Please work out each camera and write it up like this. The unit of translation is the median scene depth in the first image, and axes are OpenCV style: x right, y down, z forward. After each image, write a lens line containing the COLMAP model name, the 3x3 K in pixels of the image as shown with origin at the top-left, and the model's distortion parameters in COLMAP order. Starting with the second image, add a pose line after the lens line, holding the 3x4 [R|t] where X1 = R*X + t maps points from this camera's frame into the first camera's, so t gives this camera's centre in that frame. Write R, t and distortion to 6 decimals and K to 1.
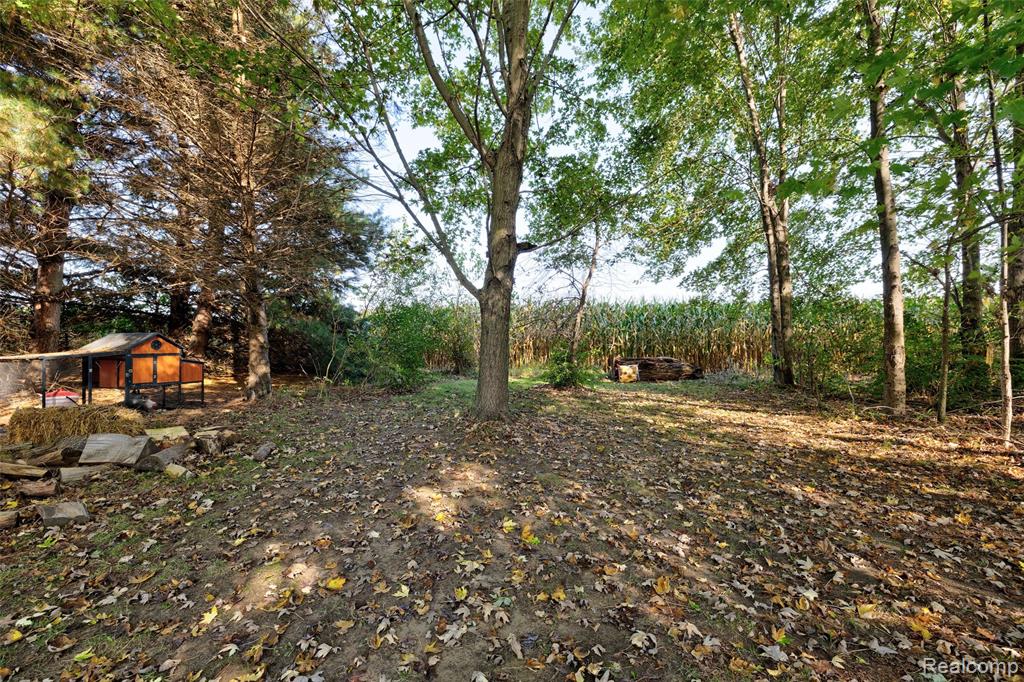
lens RADIAL K [[439.0, 0, 512.2], [0, 439.0, 345.7], [0, 0, 1]] dist [-0.000217, -0.000032]
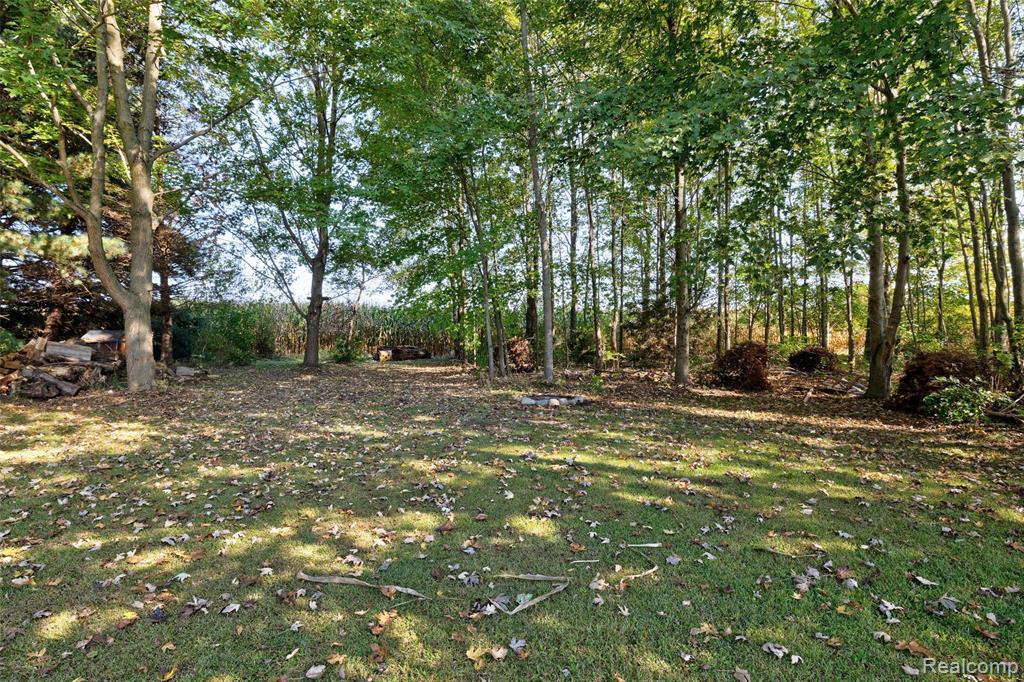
lens RADIAL K [[508.7, 0, 512.3], [0, 508.7, 343.0], [0, 0, 1]] dist [-0.008472, 0.000449]
pose [[0.907356, 0.002561, 0.420354, -0.095841], [-0.007816, 0.999911, 0.010781, -0.006609], [-0.420289, -0.013068, 0.907296, -0.888510]]
